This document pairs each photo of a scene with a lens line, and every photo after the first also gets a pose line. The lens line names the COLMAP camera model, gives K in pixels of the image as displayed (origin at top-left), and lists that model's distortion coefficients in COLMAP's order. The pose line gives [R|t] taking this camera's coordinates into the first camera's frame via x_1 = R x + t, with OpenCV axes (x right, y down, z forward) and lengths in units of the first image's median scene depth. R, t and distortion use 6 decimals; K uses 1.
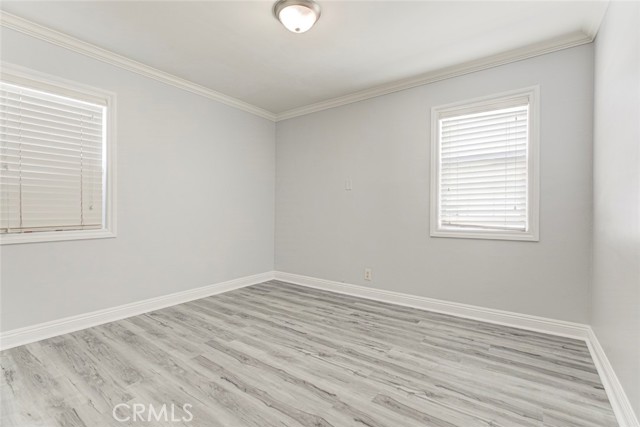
lens RADIAL K [[297.4, 0, 318.9], [0, 297.4, 212.6], [0, 0, 1]] dist [-0.002050, -0.000095]
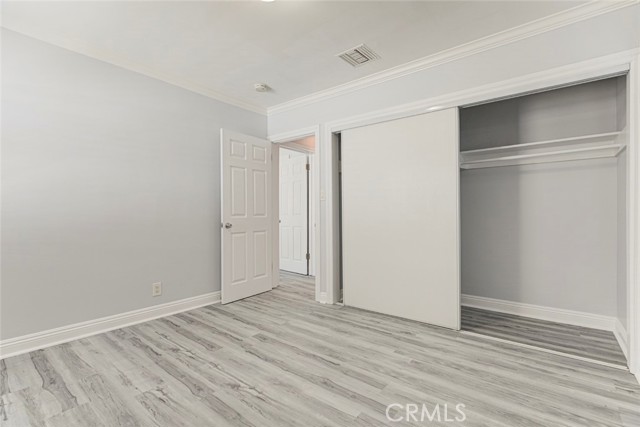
lens RADIAL K [[297.4, 0, 318.9], [0, 297.4, 212.6], [0, 0, 1]] dist [-0.002050, -0.000095]
pose [[-0.999309, -0.004835, 0.036856, -0.260262], [-0.004571, 0.999963, 0.007256, -0.018368], [-0.036890, 0.007083, -0.999294, 1.890995]]
